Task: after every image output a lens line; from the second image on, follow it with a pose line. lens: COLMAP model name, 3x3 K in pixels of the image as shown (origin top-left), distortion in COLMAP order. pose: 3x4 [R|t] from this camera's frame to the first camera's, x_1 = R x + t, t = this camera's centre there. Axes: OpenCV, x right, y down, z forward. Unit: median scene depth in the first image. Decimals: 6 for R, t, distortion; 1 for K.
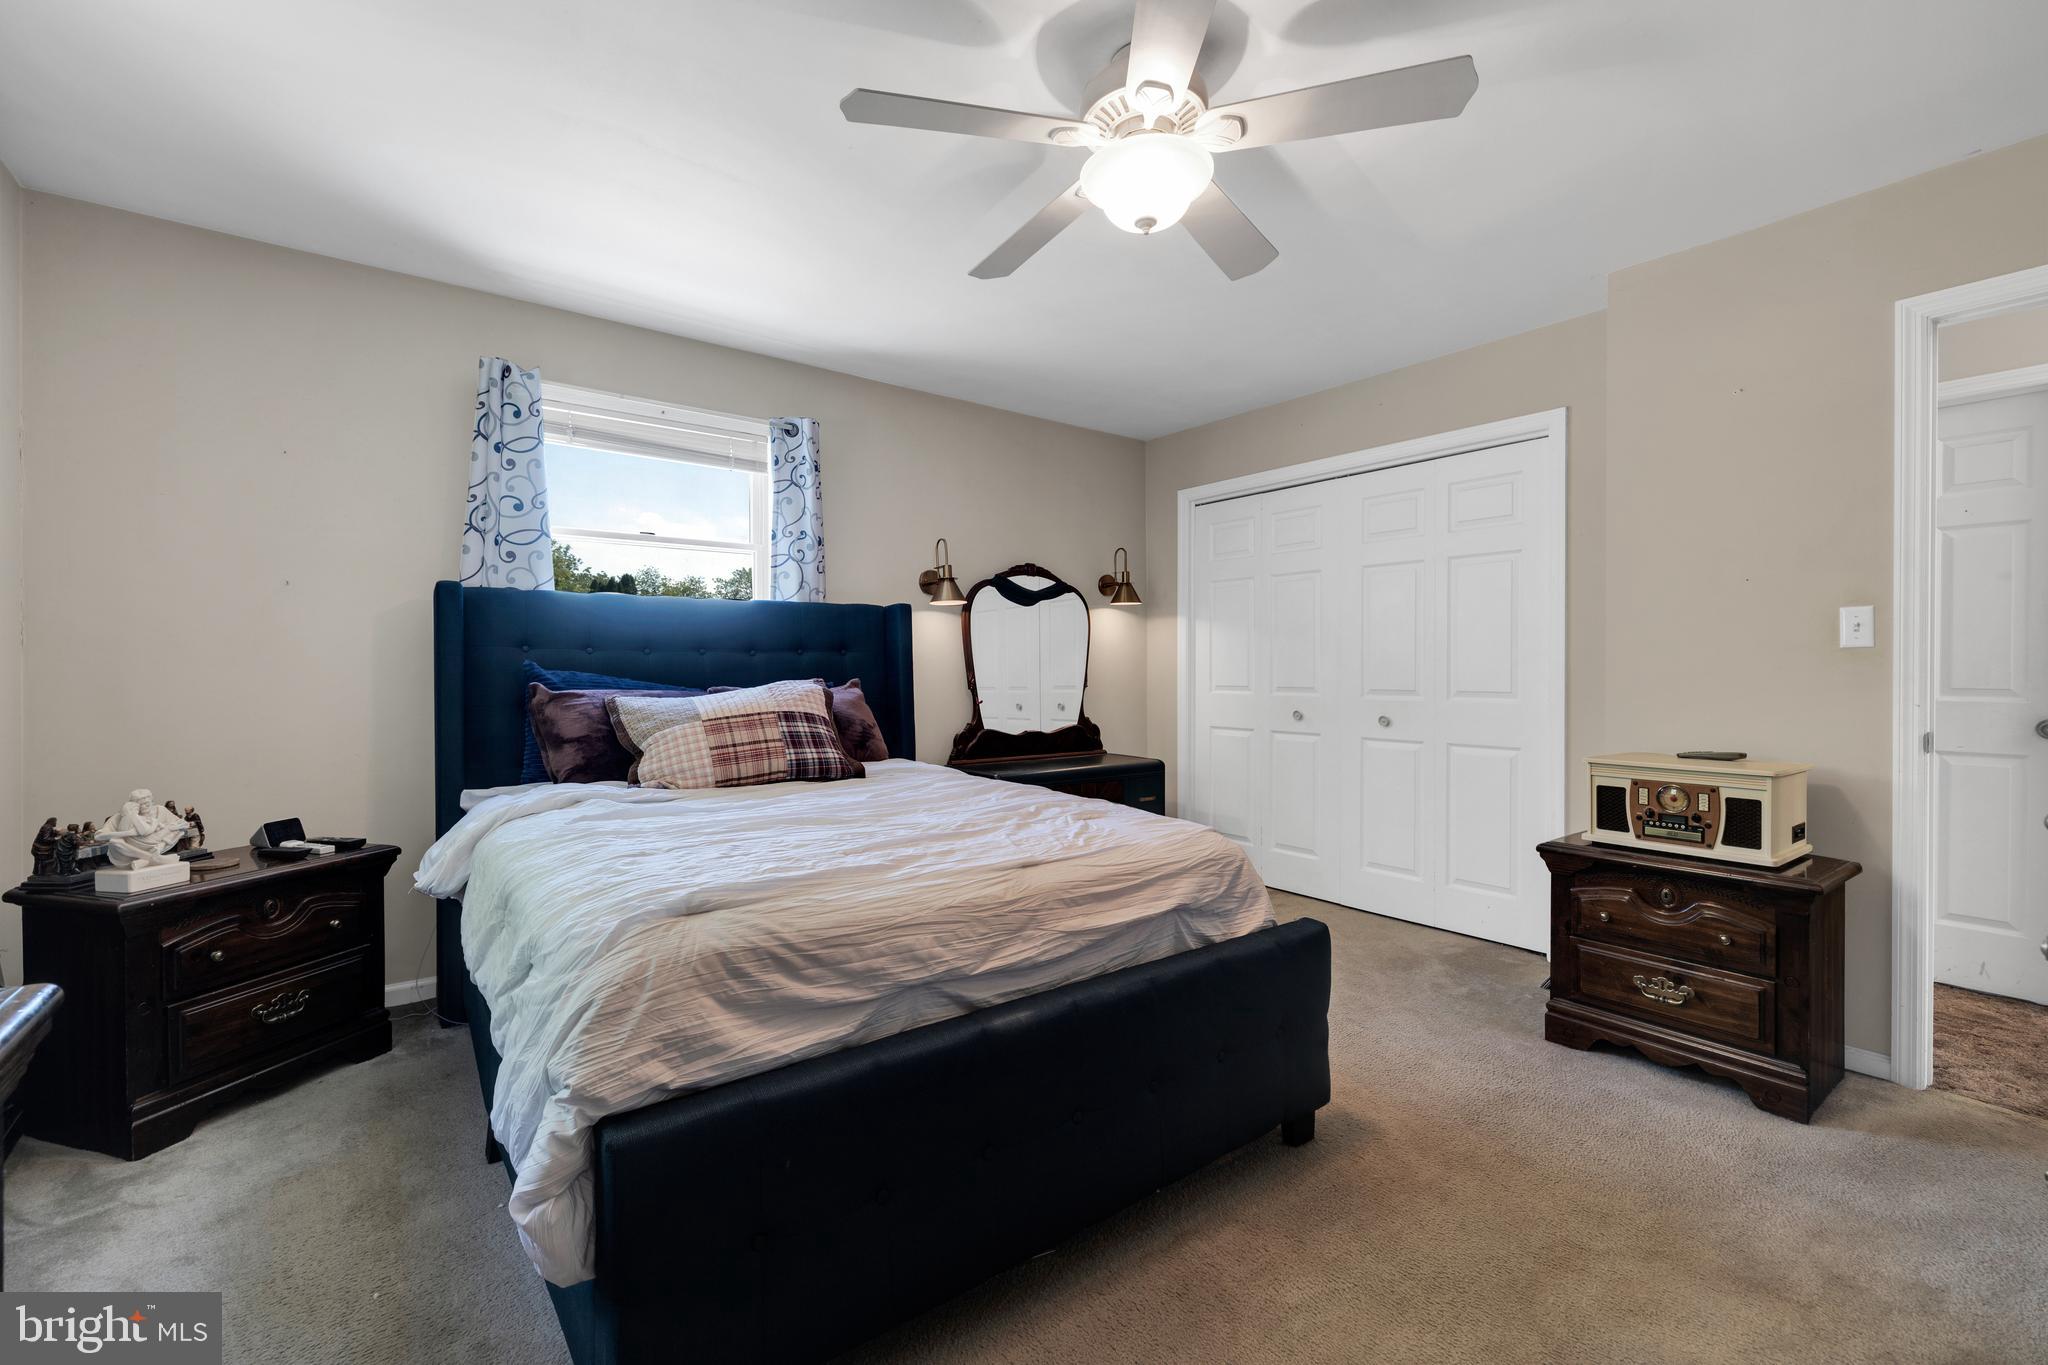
lens RADIAL K [[866.3, 0, 1025.8], [0, 866.3, 670.8], [0, 0, 1]] dist [0.000266, 0.000024]
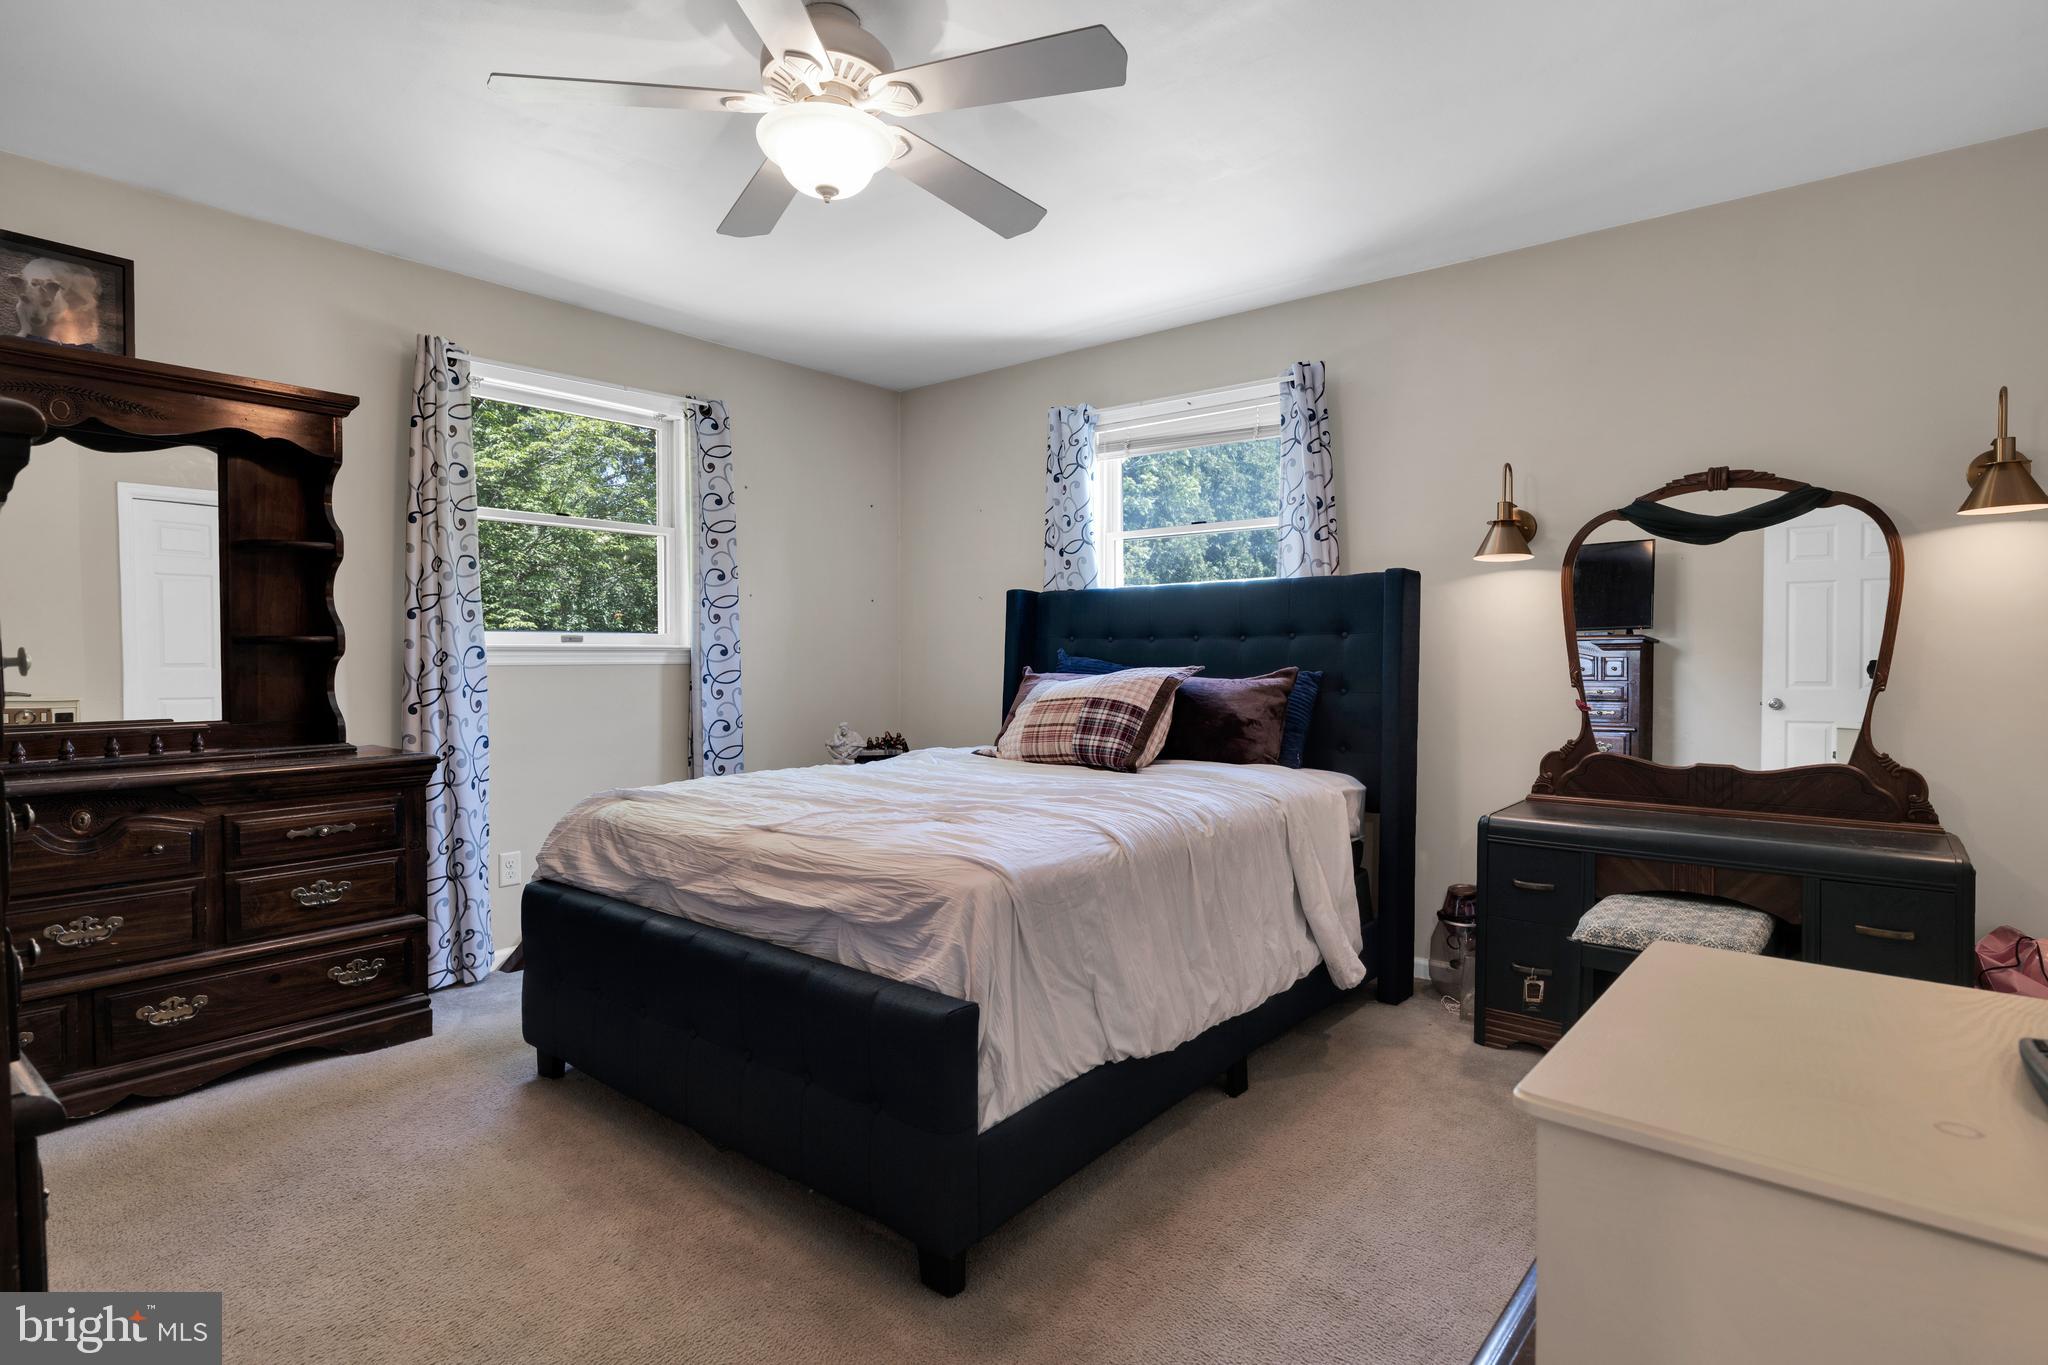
lens RADIAL K [[1028.6, 0, 1018.2], [0, 1028.6, 688.4], [0, 0, 1]] dist [-0.007182, -0.001746]
pose [[0.231910, 0.031475, -0.972228, 1.054710], [-0.000384, 0.999479, 0.032266, -0.003528], [0.972737, -0.007110, 0.231801, 0.766375]]
